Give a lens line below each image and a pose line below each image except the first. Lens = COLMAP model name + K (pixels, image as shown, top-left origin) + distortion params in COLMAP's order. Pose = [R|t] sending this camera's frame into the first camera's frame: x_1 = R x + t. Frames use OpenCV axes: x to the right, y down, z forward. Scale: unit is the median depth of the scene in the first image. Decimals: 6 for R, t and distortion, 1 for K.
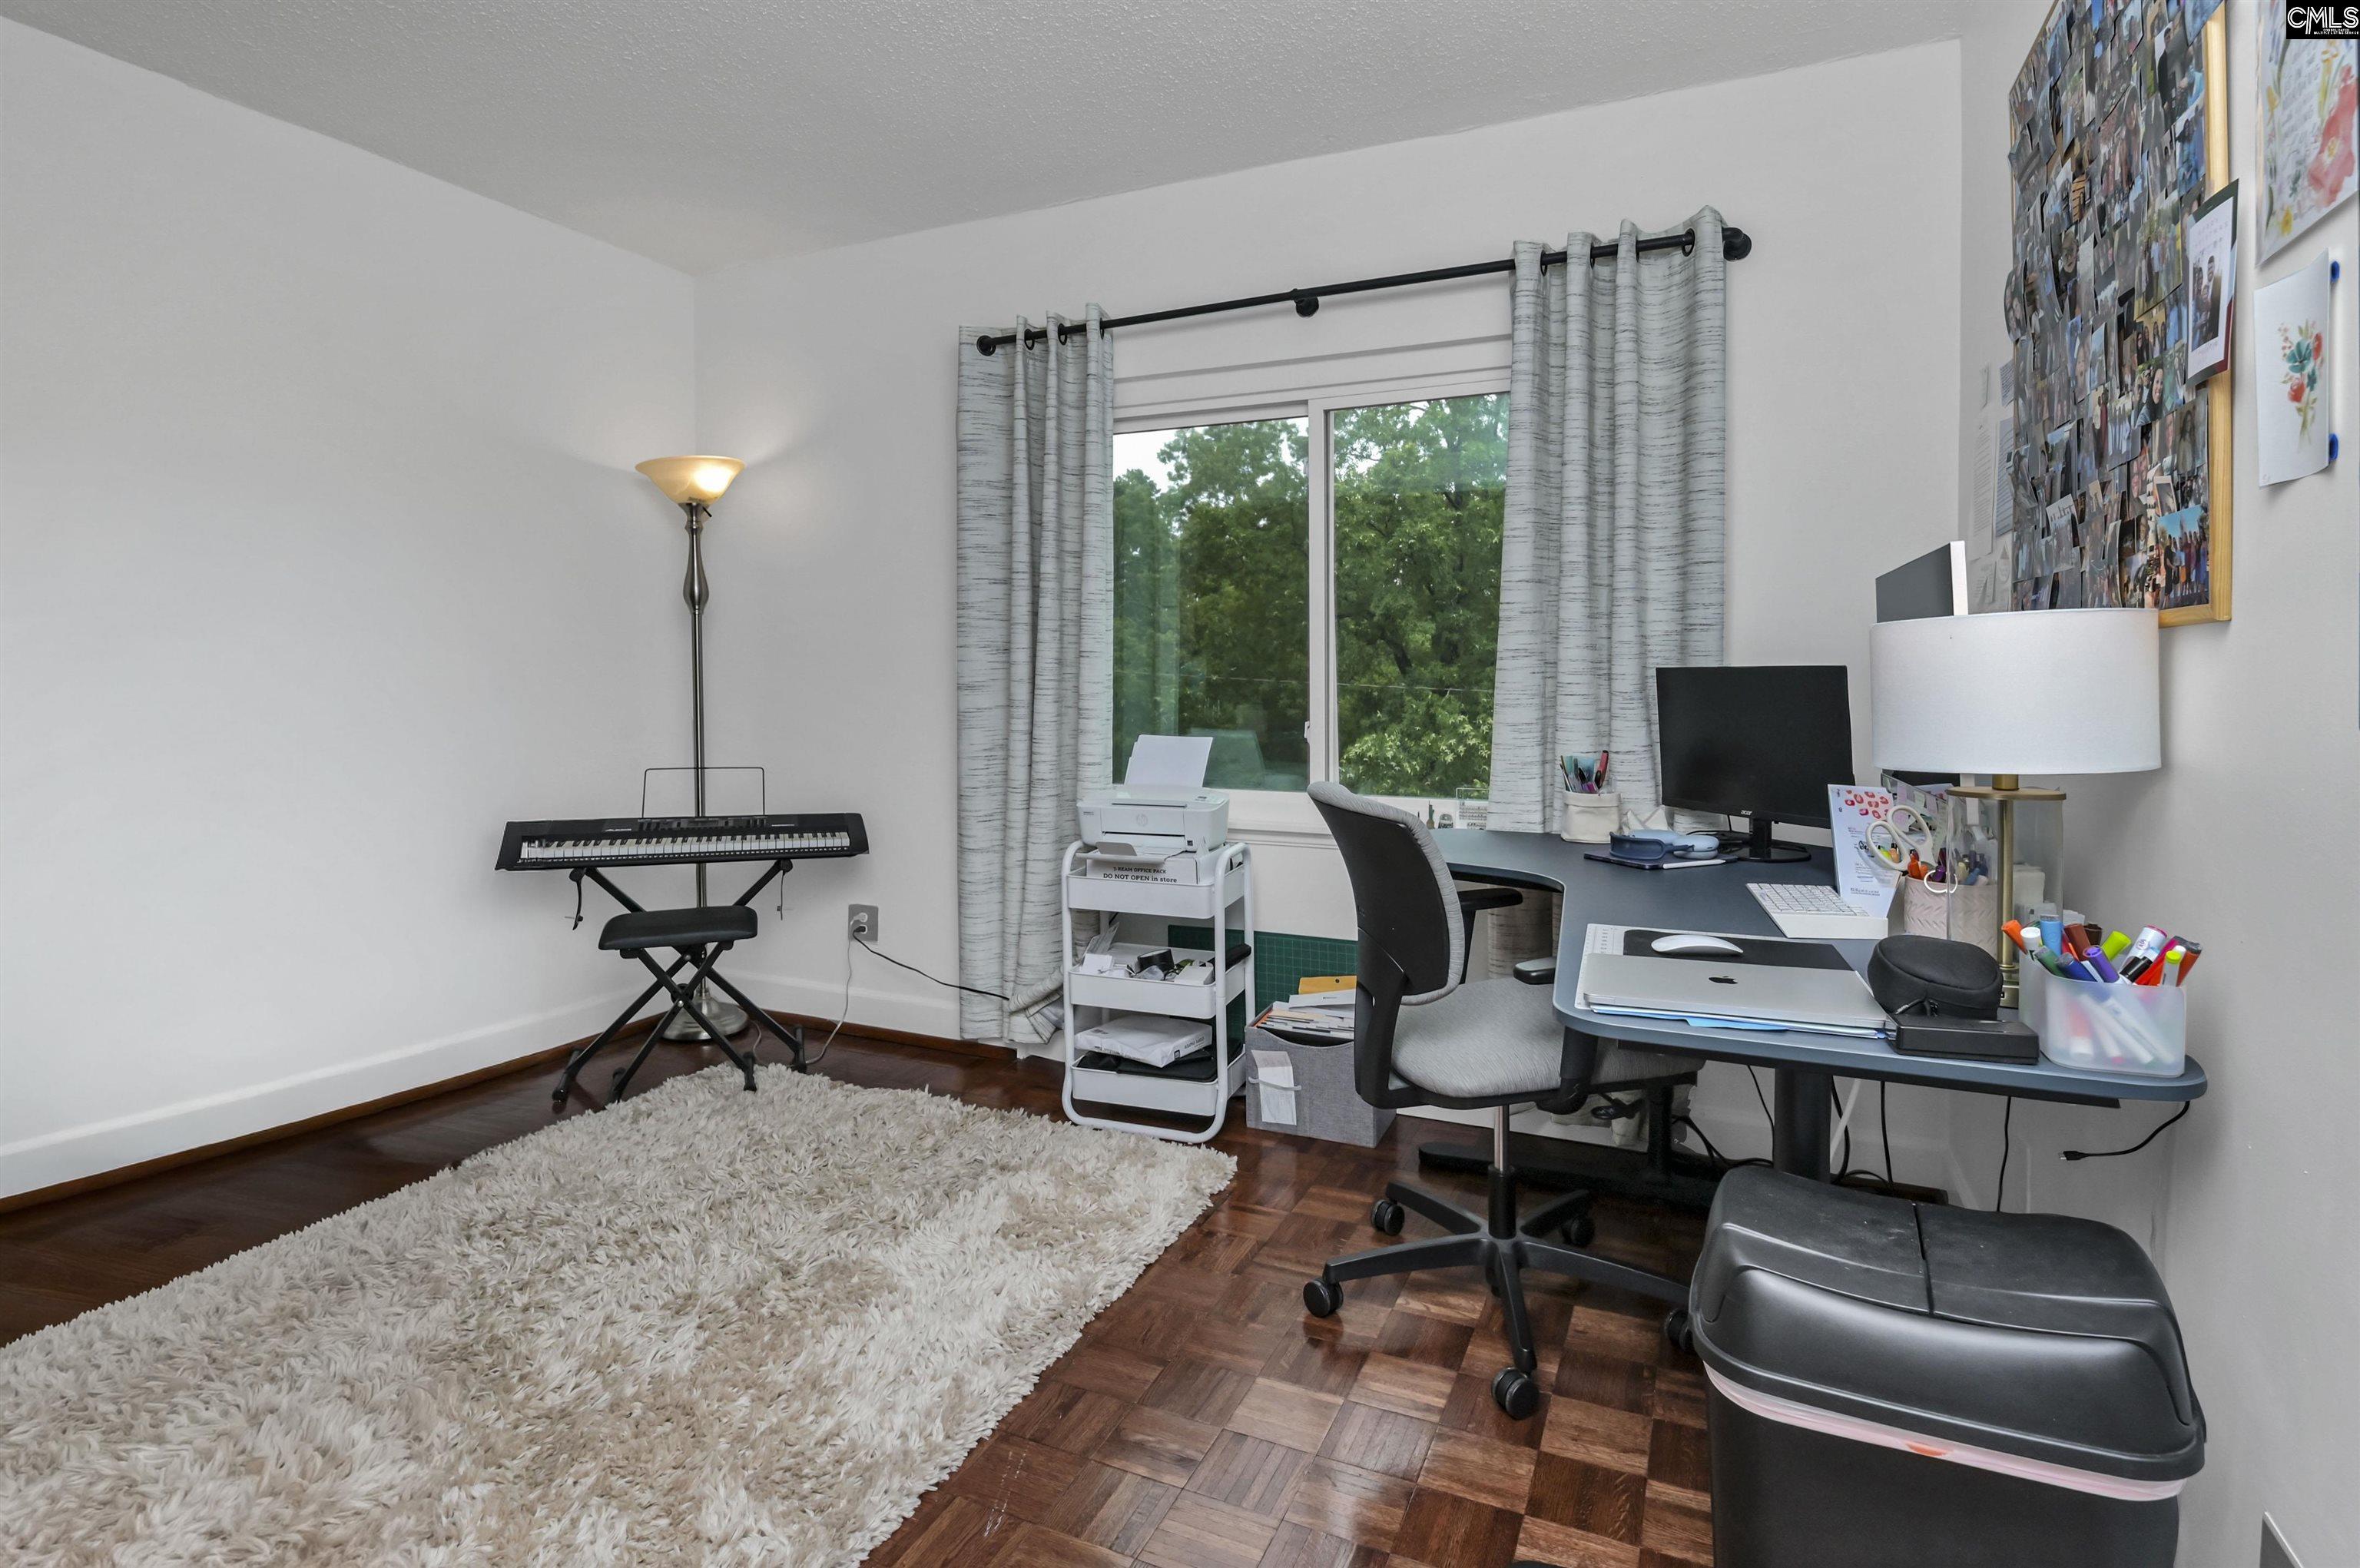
lens RADIAL K [[1209.9, 0, 1175.0], [0, 1209.9, 690.3], [0, 0, 1]] dist [-0.001073, -0.005503]
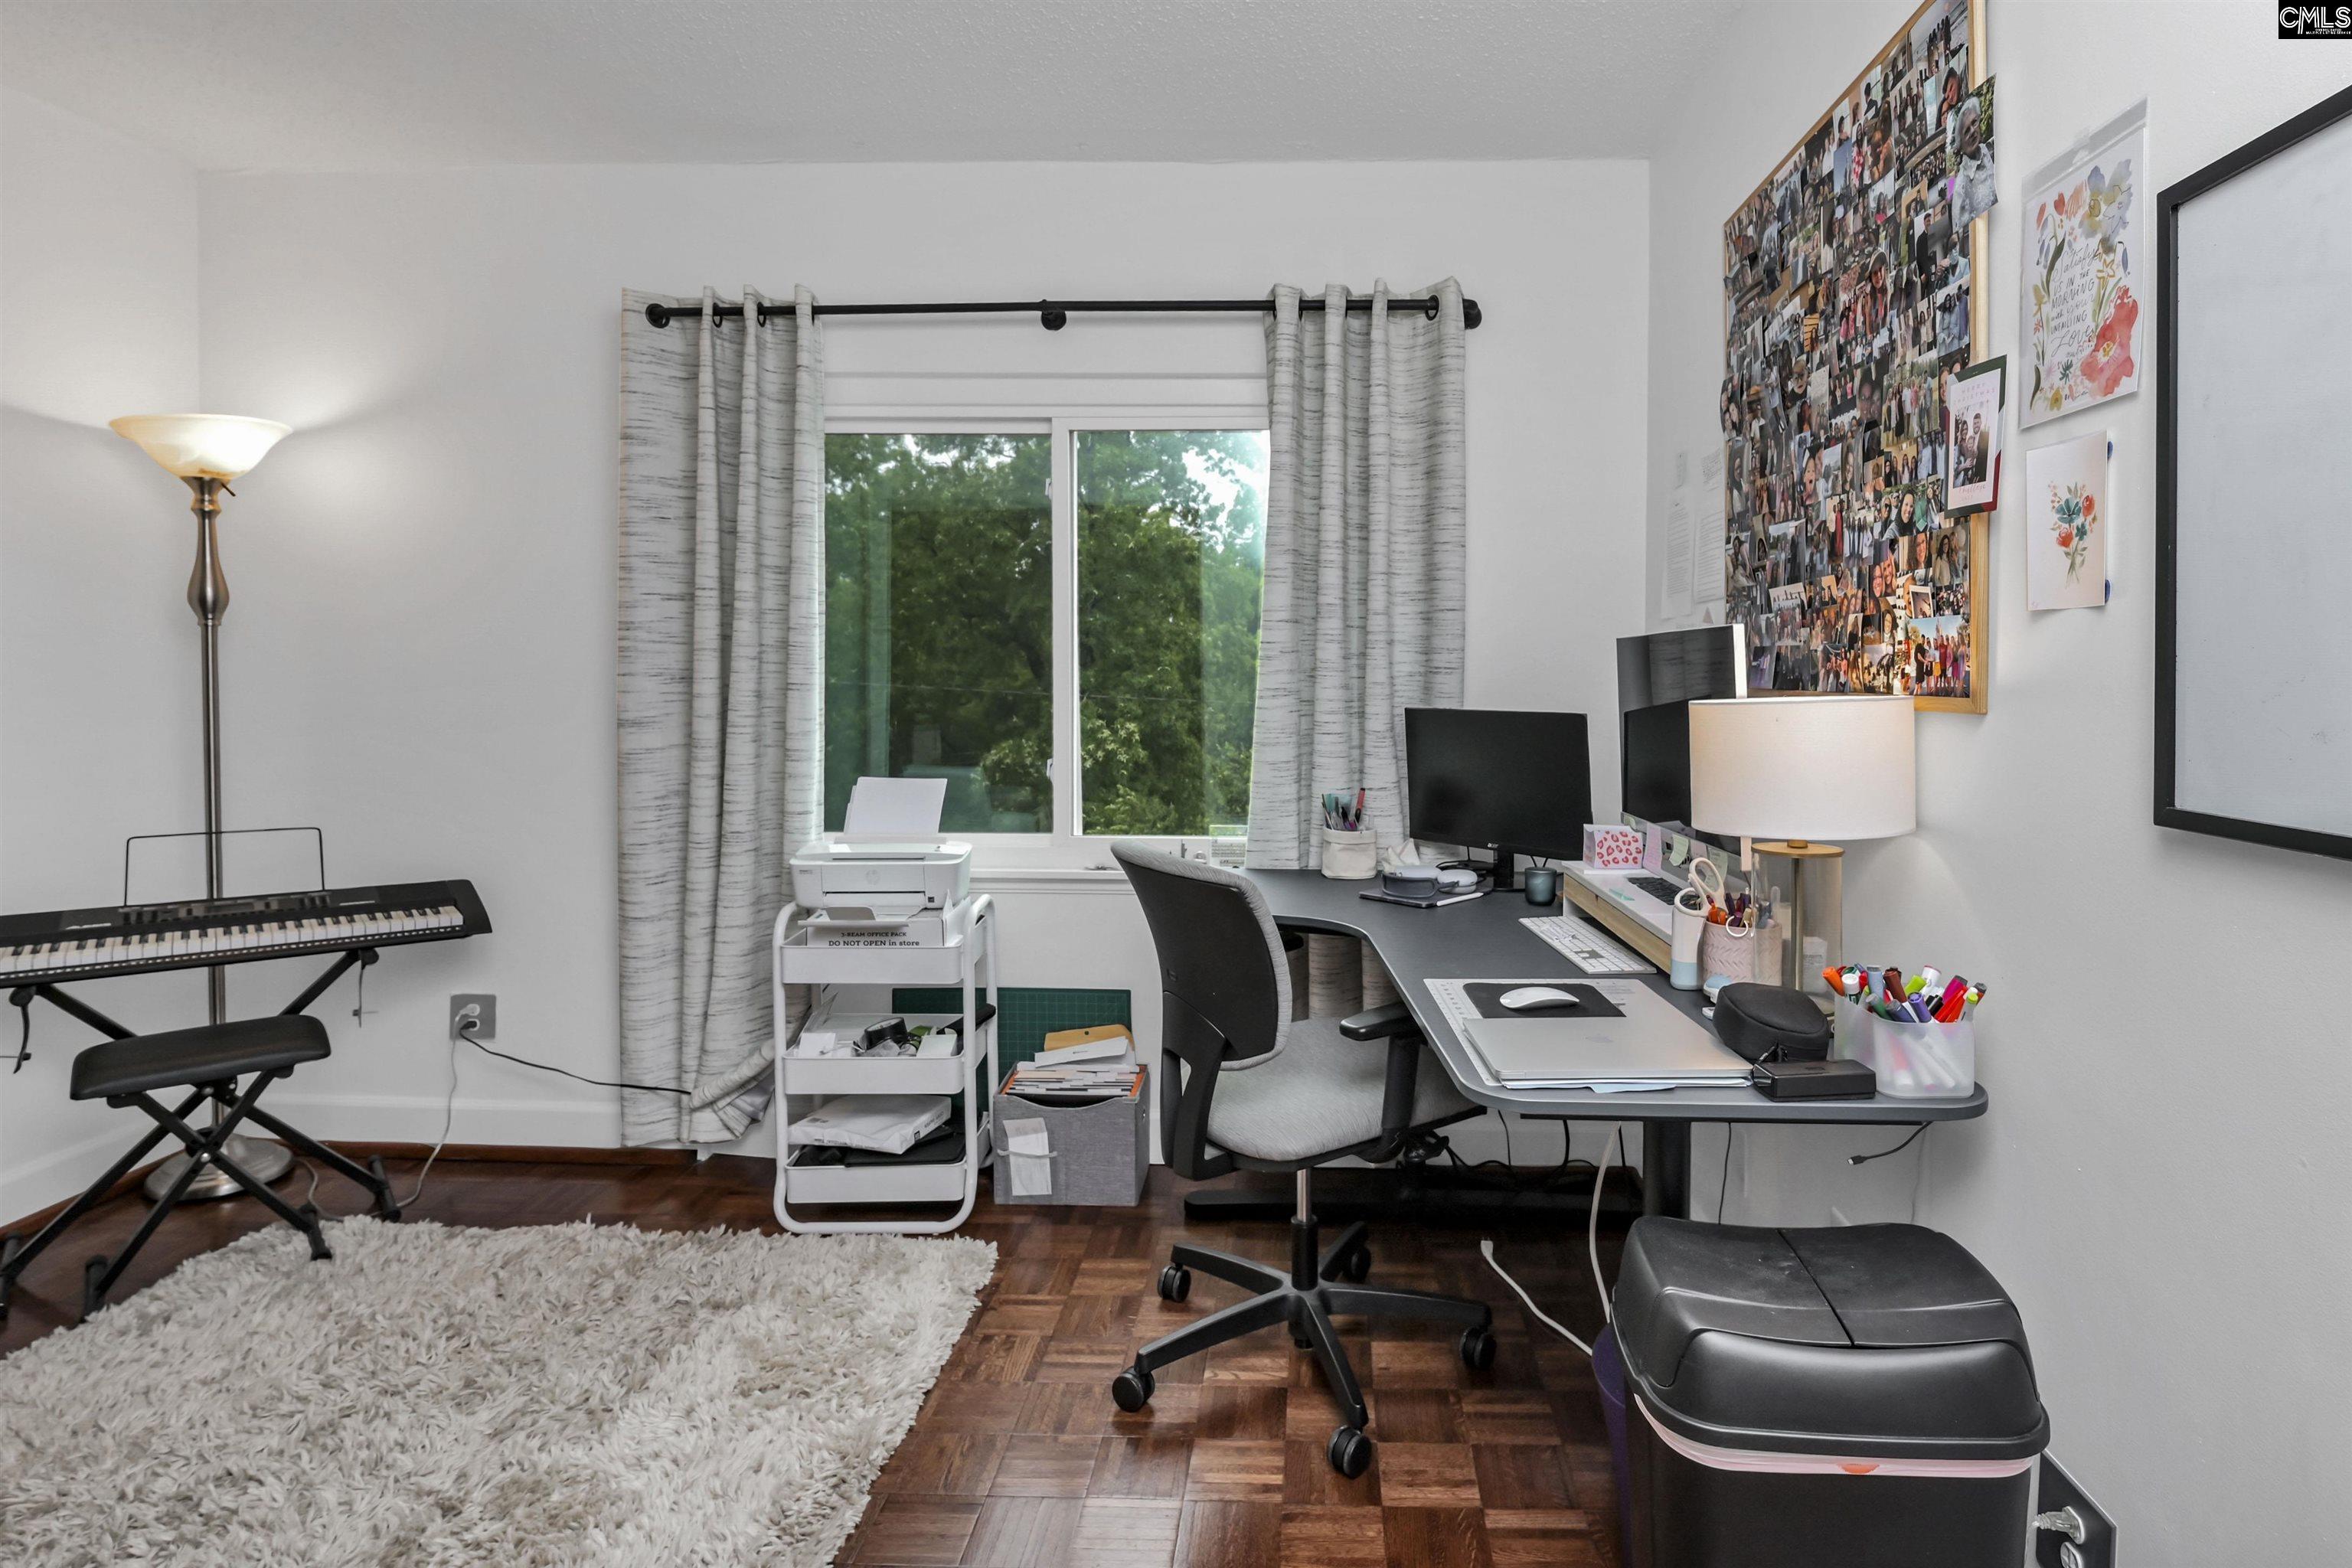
lens RADIAL K [[1226.0, 0, 1293.6], [0, 1226.0, 689.4], [0, 0, 1]] dist [0.006808, -0.009575]
pose [[0.918203, 0.001416, 0.396108, -0.109057], [-0.001705, 0.999998, 0.000379, -0.033509], [-0.396106, -0.001023, 0.918204, 0.055848]]
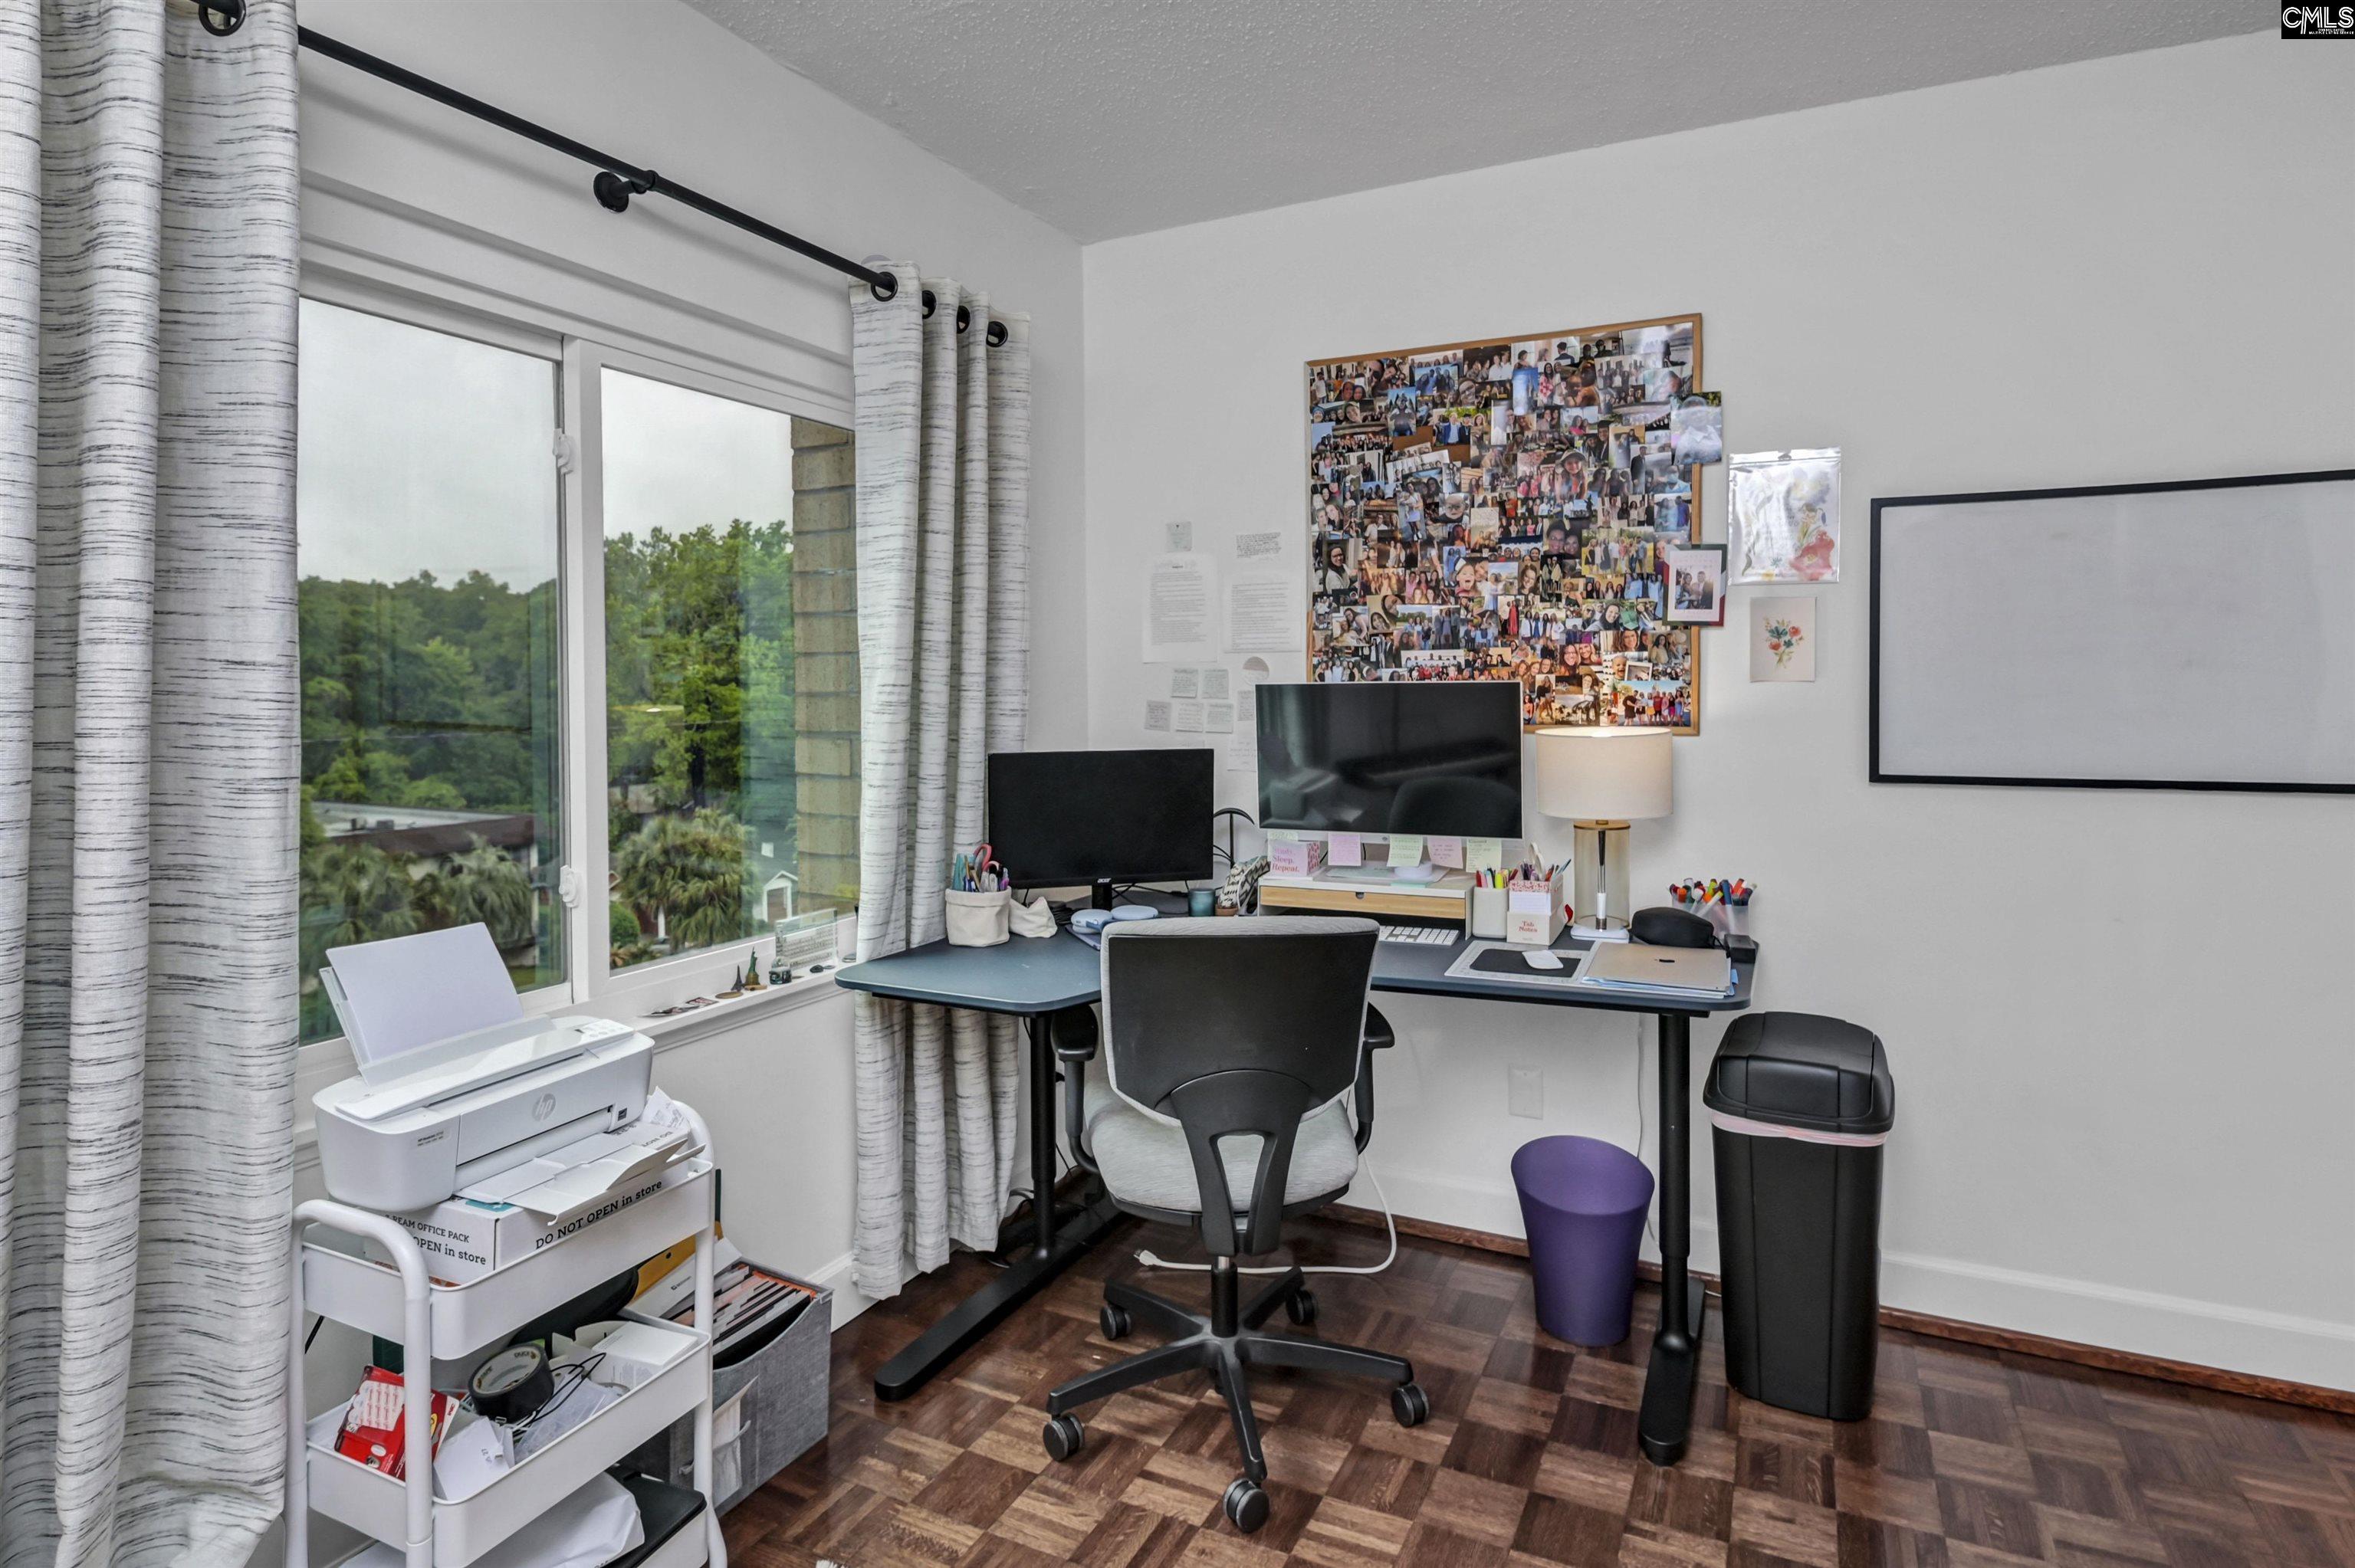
lens RADIAL K [[1215.3, 0, 1217.0], [0, 1215.3, 701.5], [0, 0, 1]] dist [0.017670, 0.000683]
pose [[0.005703, -0.016378, 0.999850, -0.577160], [0.018550, 0.999696, 0.016269, -0.071541], [-0.999812, 0.018454, 0.006005, 0.778330]]
